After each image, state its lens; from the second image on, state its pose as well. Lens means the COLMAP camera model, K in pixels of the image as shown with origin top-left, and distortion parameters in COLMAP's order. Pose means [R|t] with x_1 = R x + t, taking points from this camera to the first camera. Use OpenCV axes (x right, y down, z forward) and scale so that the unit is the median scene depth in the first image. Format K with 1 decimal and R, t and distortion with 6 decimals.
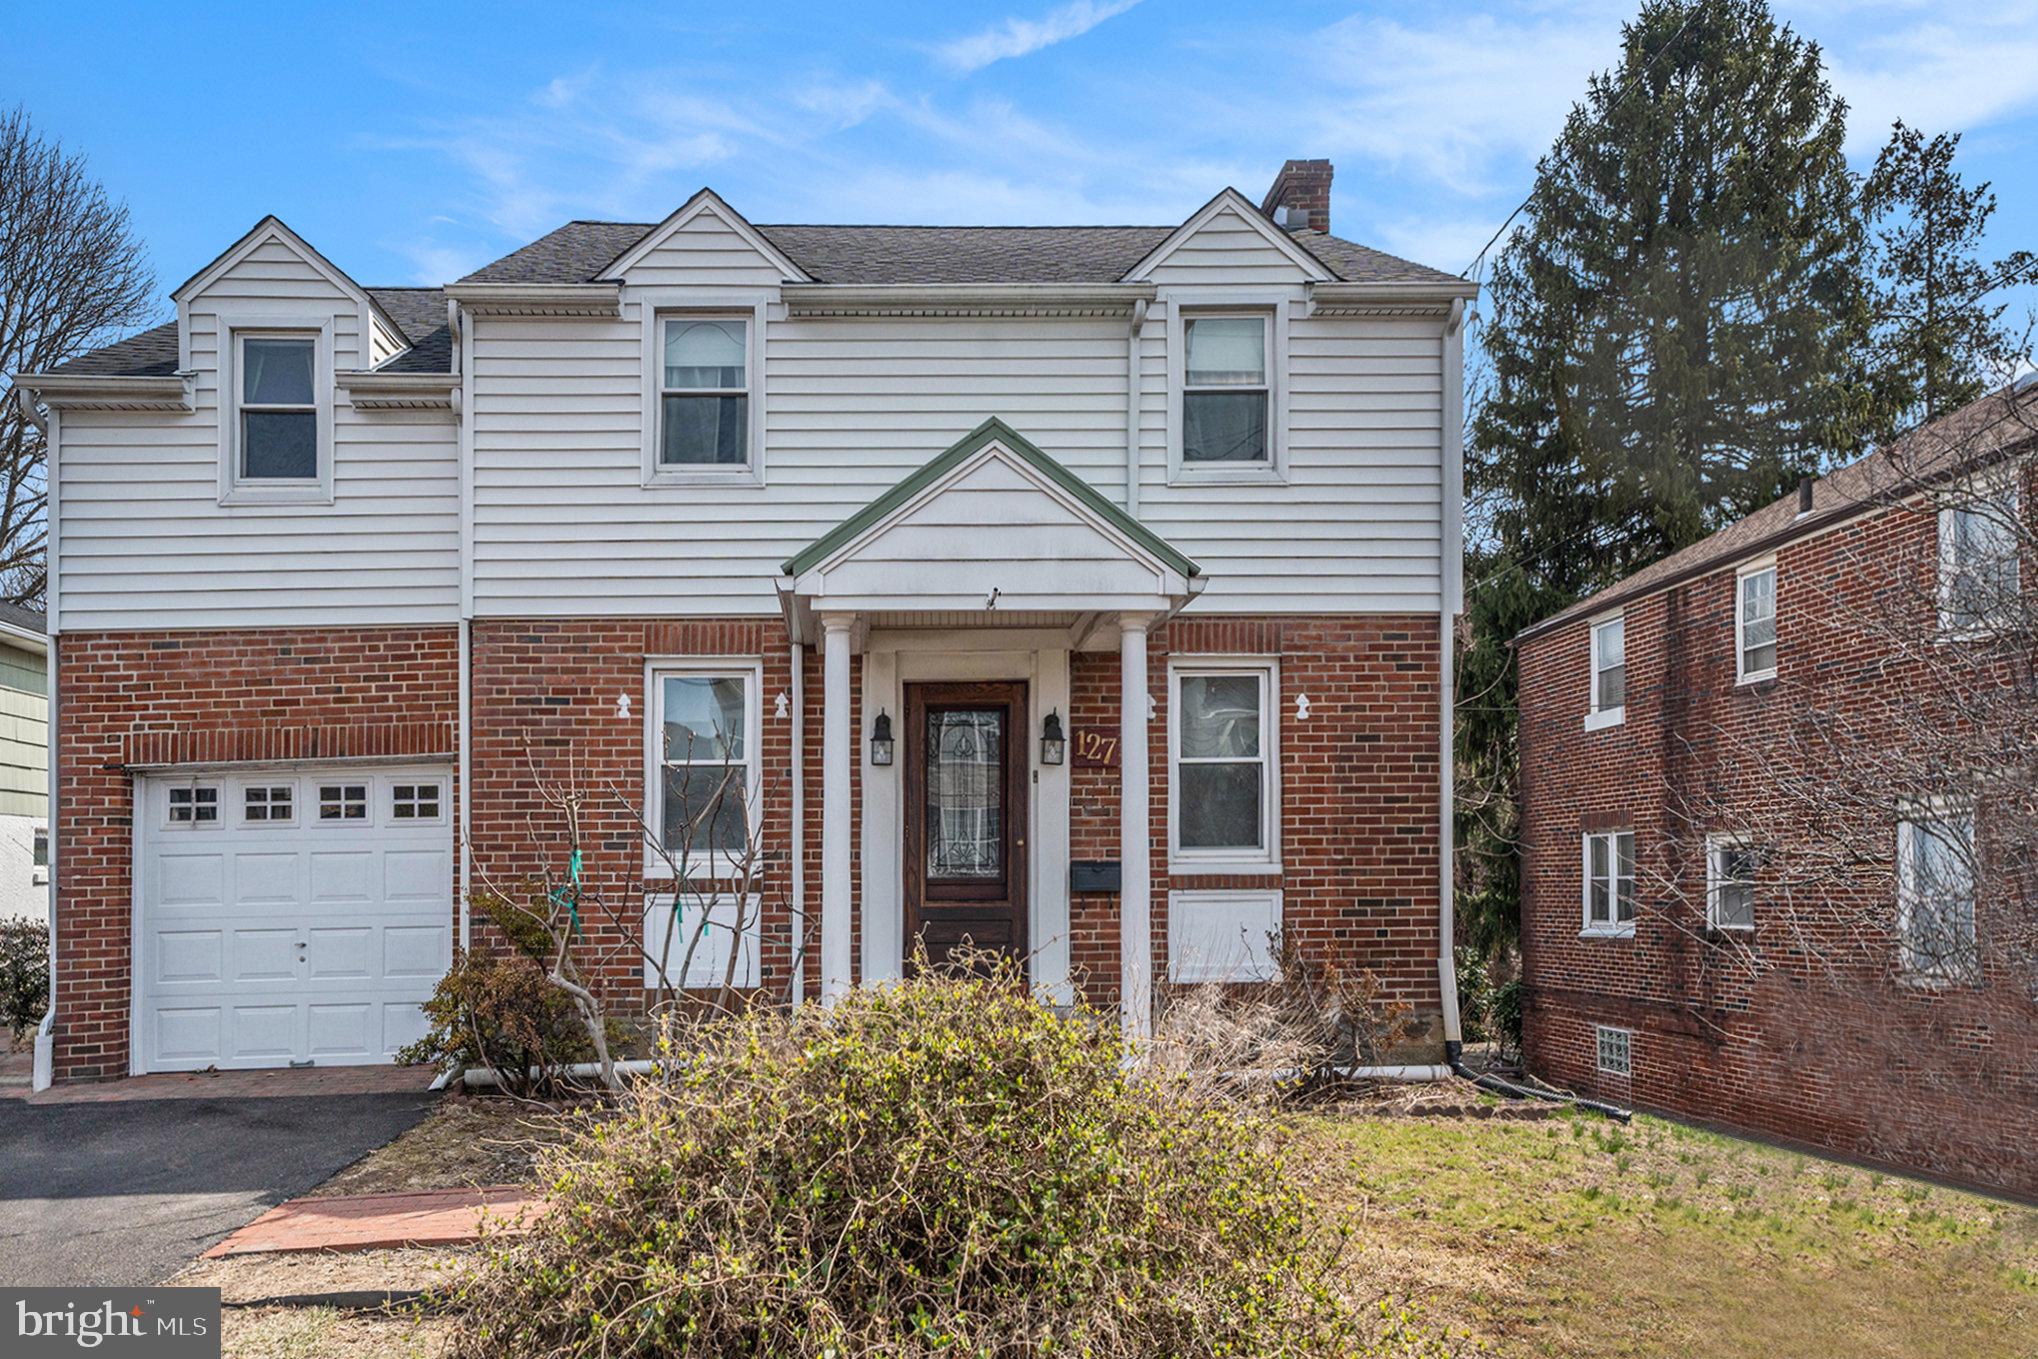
lens RADIAL K [[1335.0, 0, 1044.9], [0, 1335.0, 679.2], [0, 0, 1]] dist [-0.004767, 0.095389]
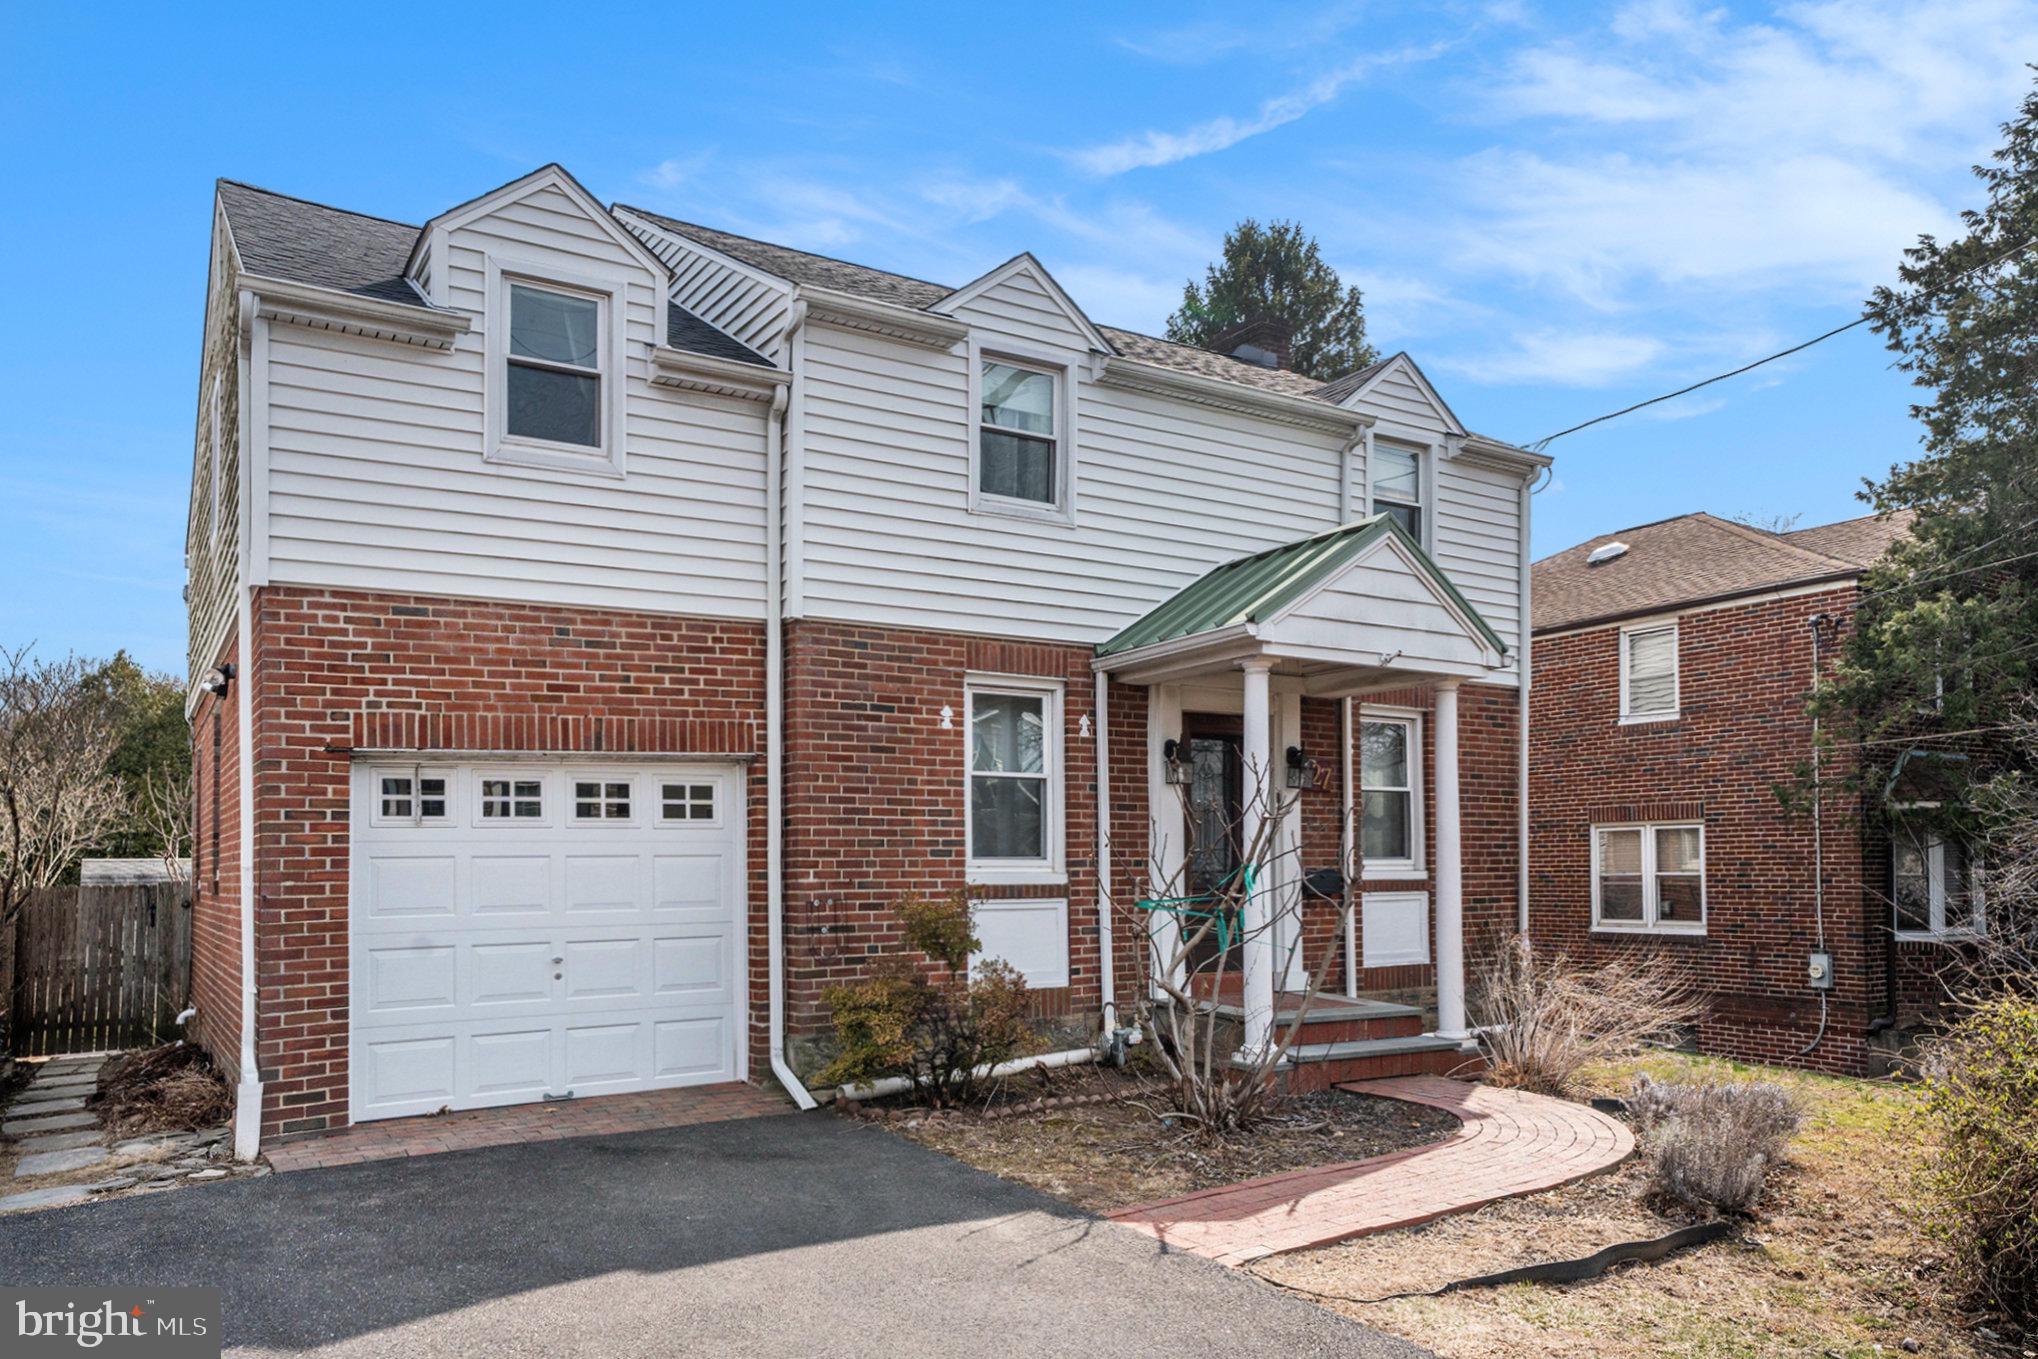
lens RADIAL K [[1317.7, 0, 1021.9], [0, 1317.7, 583.1], [0, 0, 1]] dist [-0.048643, 0.183965]
pose [[0.858391, 0.111490, 0.500734, -0.774751], [-0.069645, 0.992388, -0.101567, 0.016018], [-0.508246, 0.052310, 0.859622, 0.080204]]
